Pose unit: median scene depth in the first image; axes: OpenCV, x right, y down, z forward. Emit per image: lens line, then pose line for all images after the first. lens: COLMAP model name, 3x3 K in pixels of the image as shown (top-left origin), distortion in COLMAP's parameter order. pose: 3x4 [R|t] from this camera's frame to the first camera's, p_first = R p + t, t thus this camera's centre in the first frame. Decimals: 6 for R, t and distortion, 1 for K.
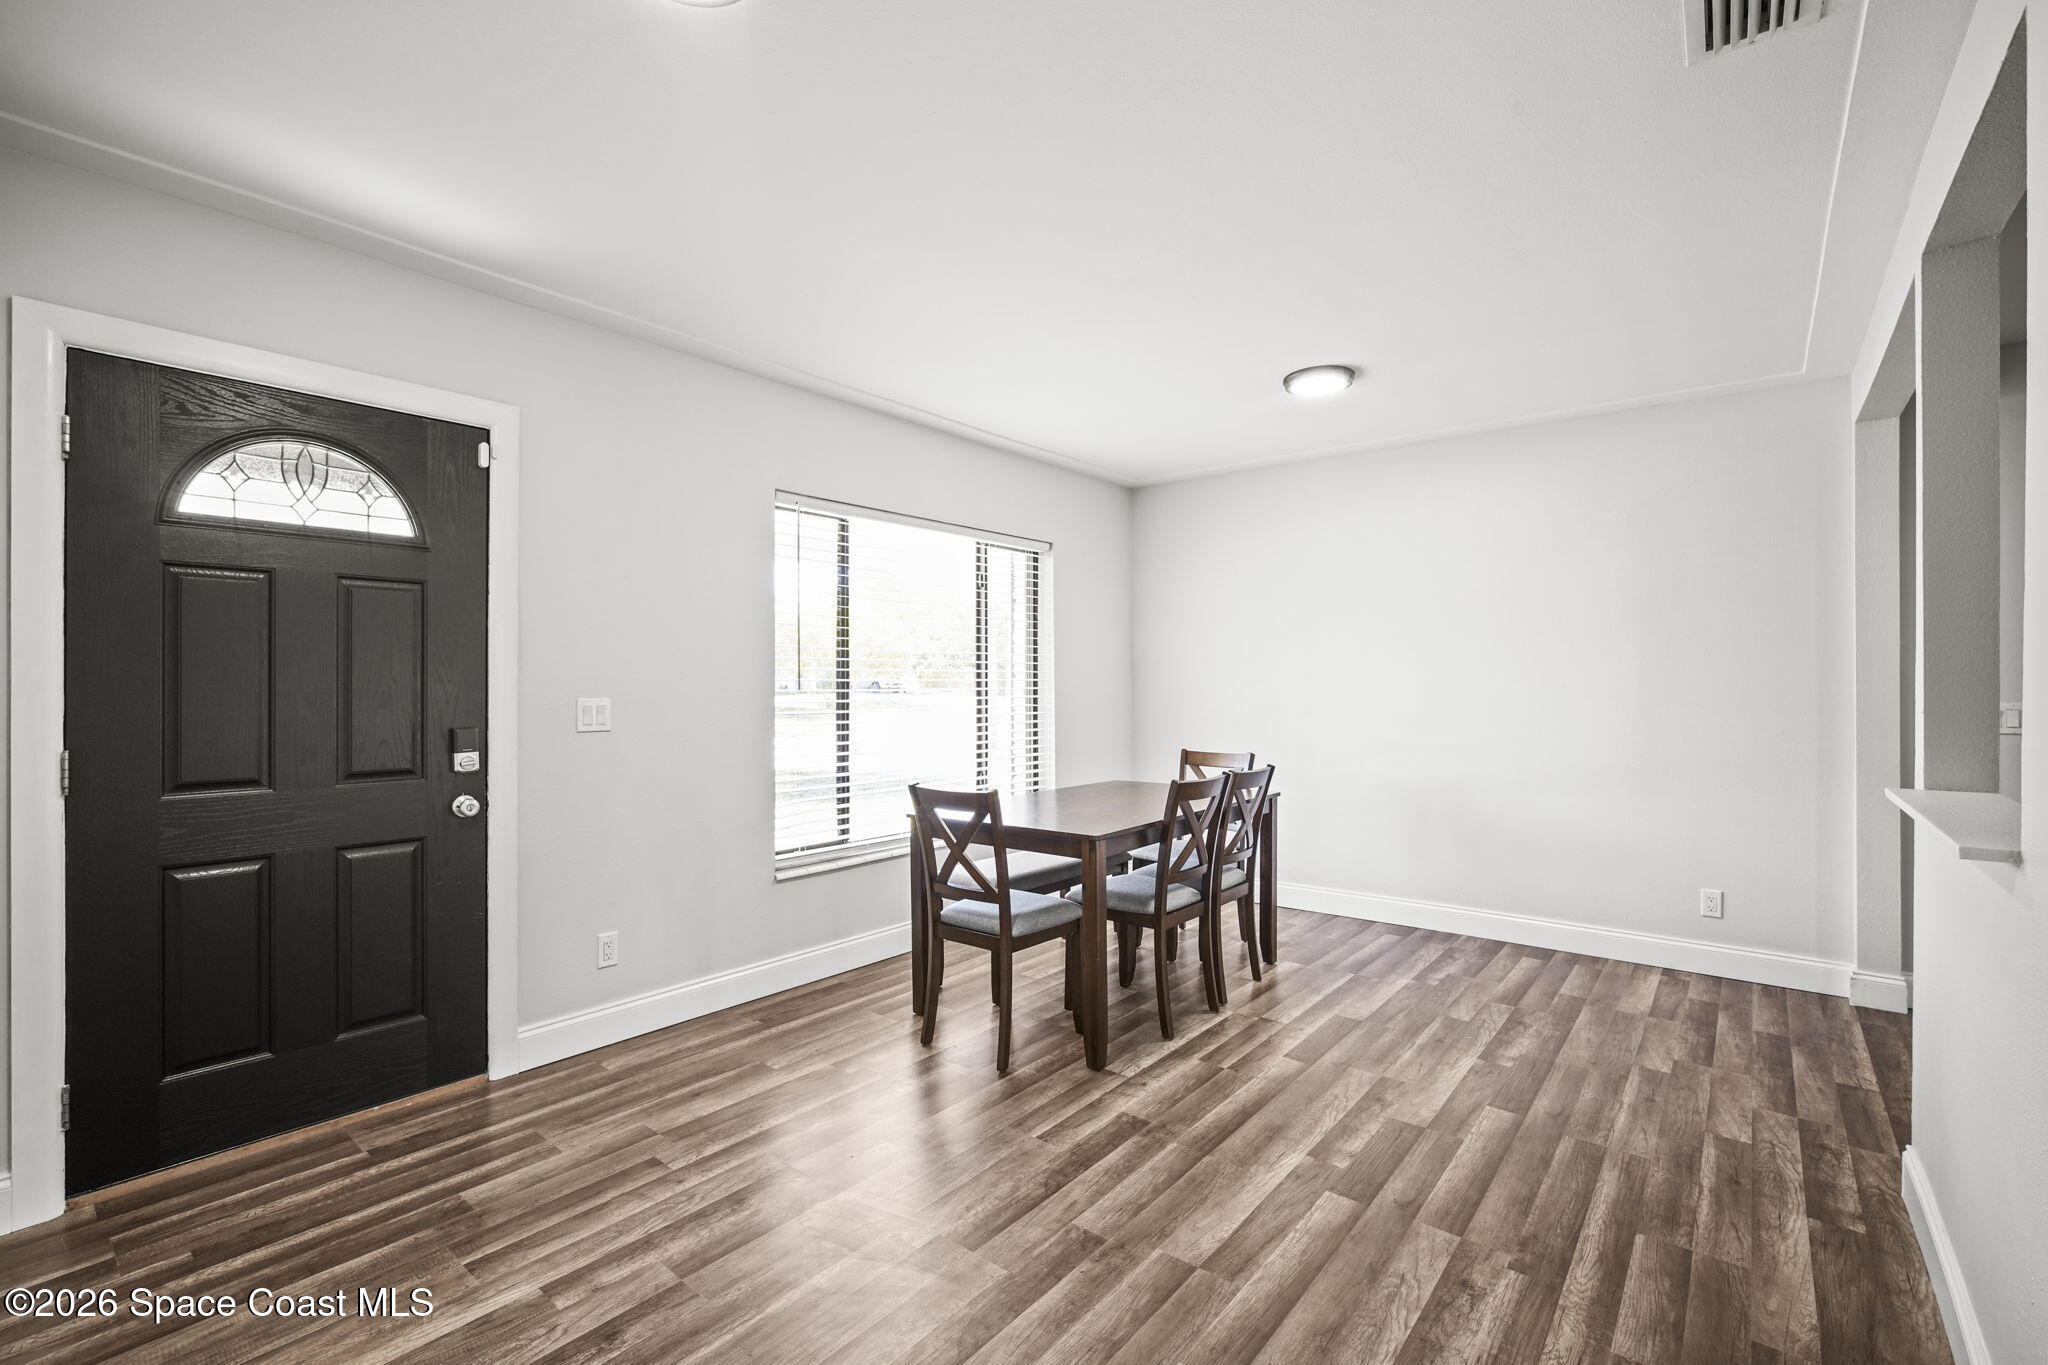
lens RADIAL K [[896.5, 0, 1020.3], [0, 896.5, 683.5], [0, 0, 1]] dist [-0.017505, 0.005567]
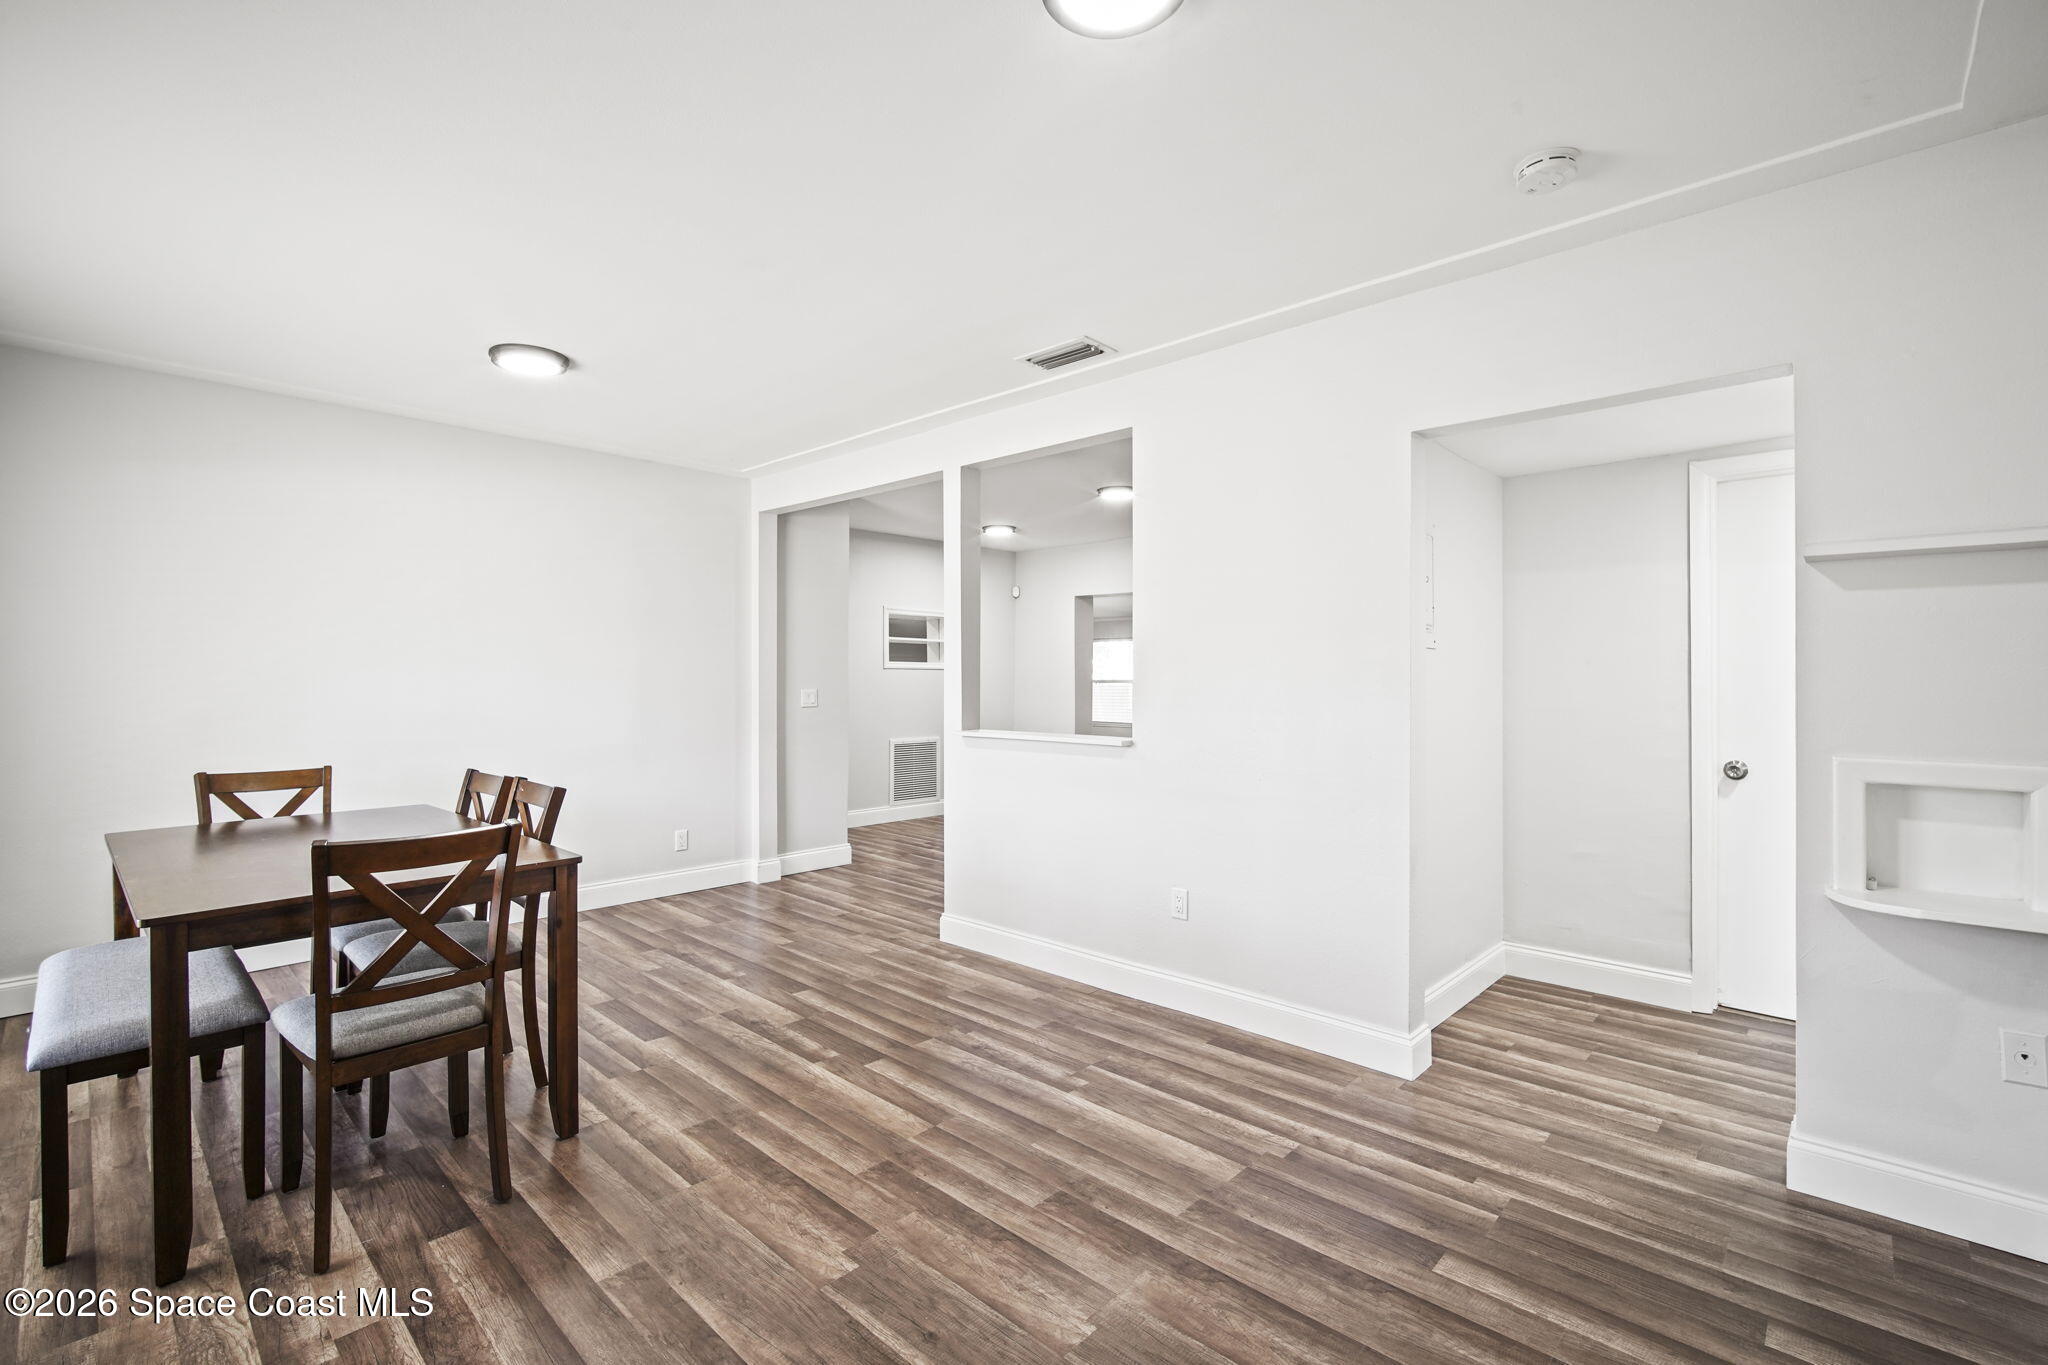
lens RADIAL K [[896.5, 0, 1020.3], [0, 896.5, 683.5], [0, 0, 1]] dist [-0.017505, 0.005567]
pose [[0.064299, -0.004565, 0.997920, -0.822322], [-0.000445, 0.999989, 0.004603, 0.002600], [-0.997931, -0.000740, 0.064297, 0.597238]]
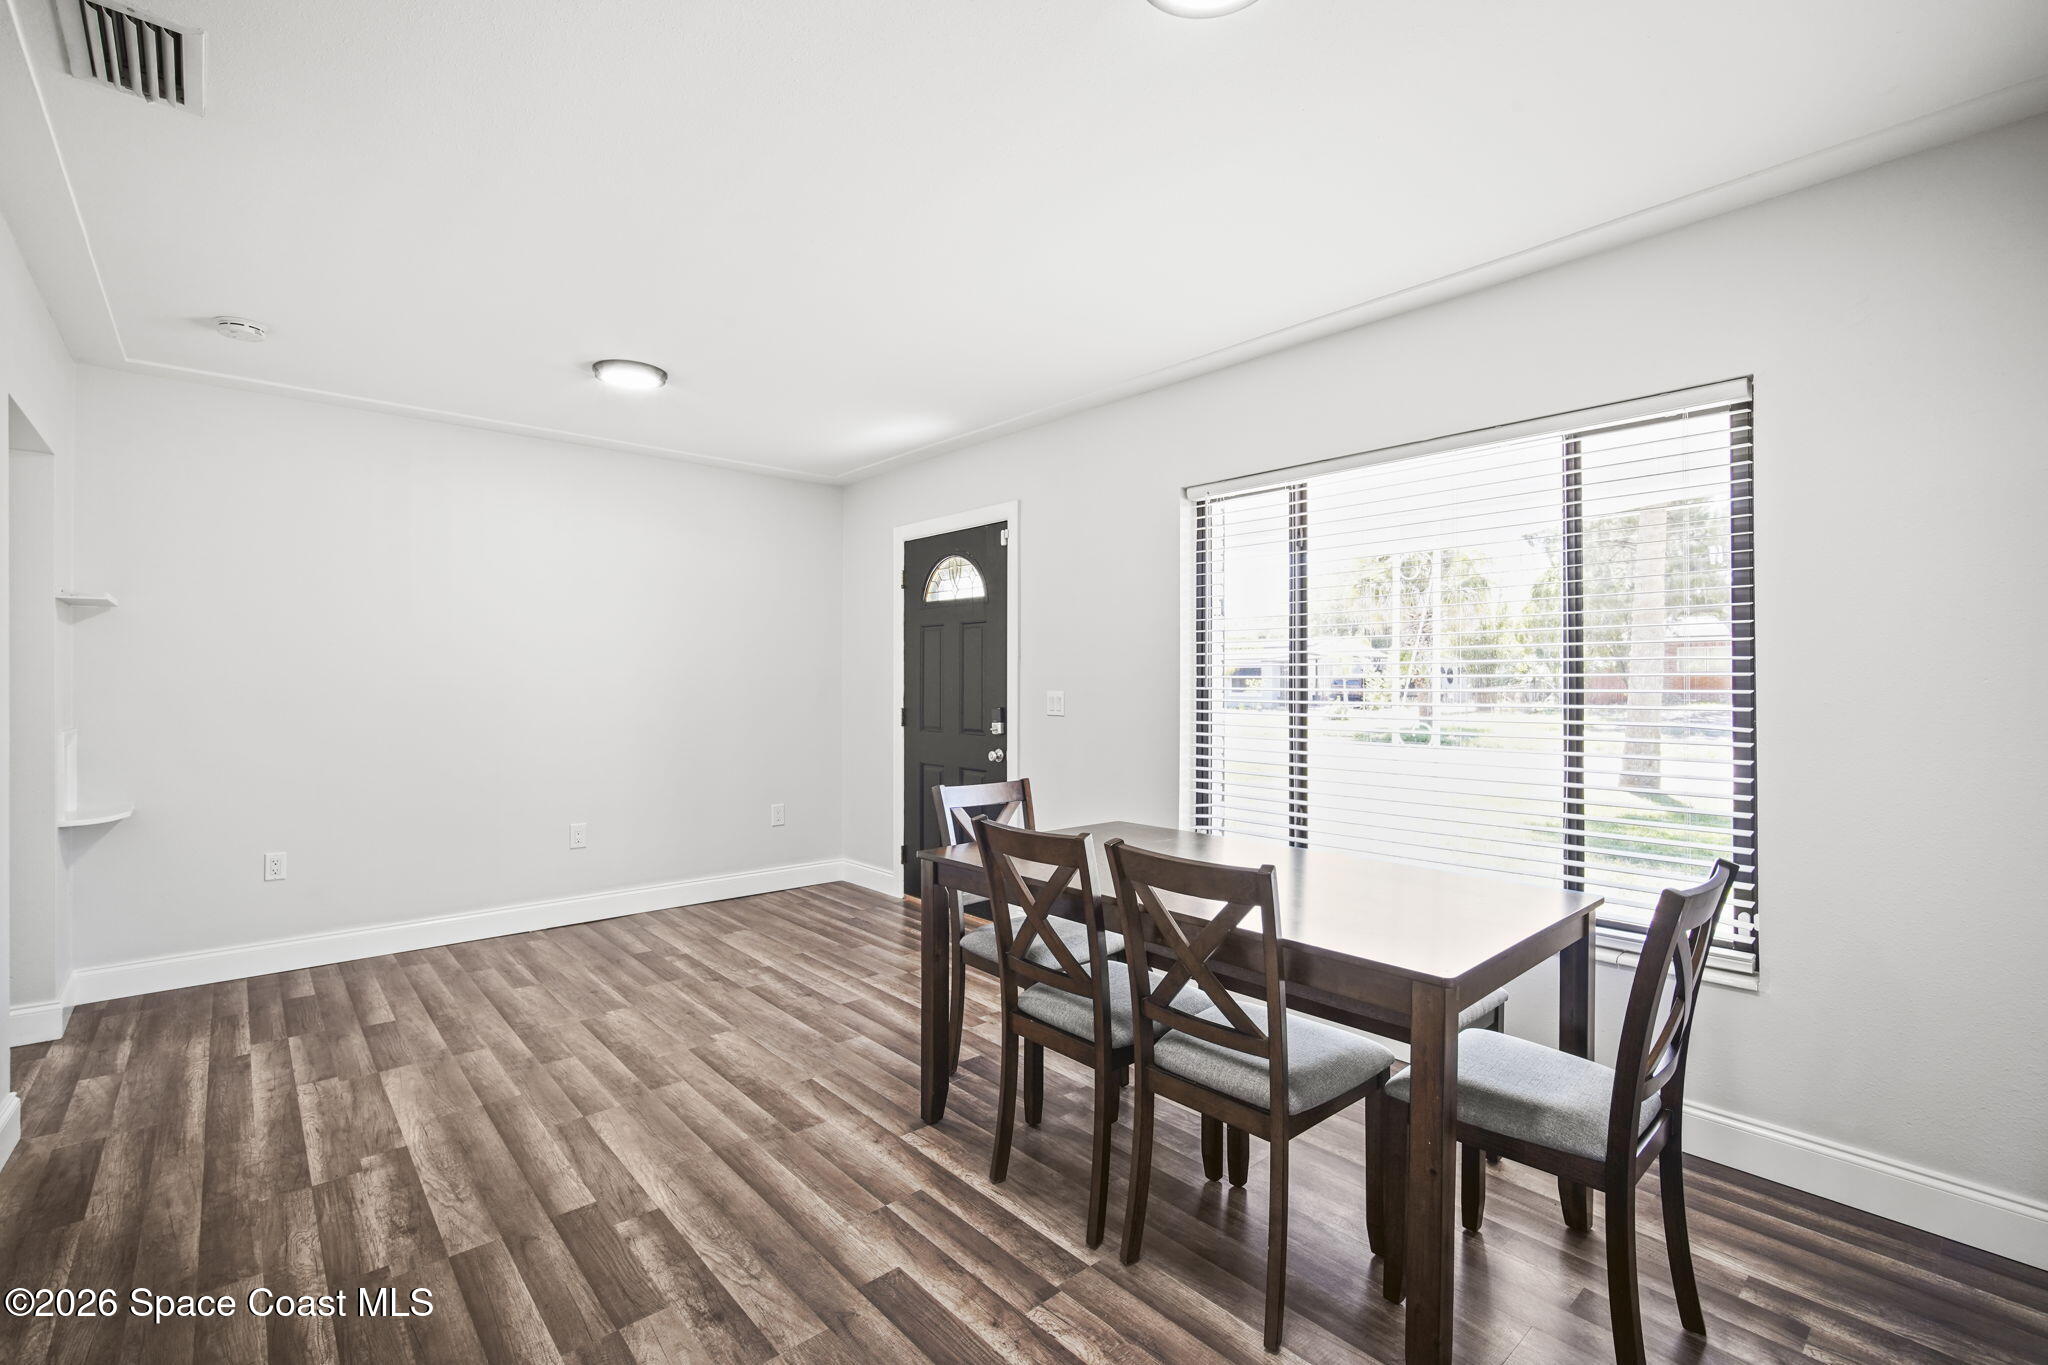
lens RADIAL K [[903.6, 0, 1019.6], [0, 903.6, 675.1], [0, 0, 1]] dist [-0.014269, 0.003820]
pose [[-0.157702, -0.006470, -0.987465, 1.078766], [-0.002744, 0.999978, -0.006114, 0.000468], [0.987483, 0.001745, -0.157717, 1.398762]]
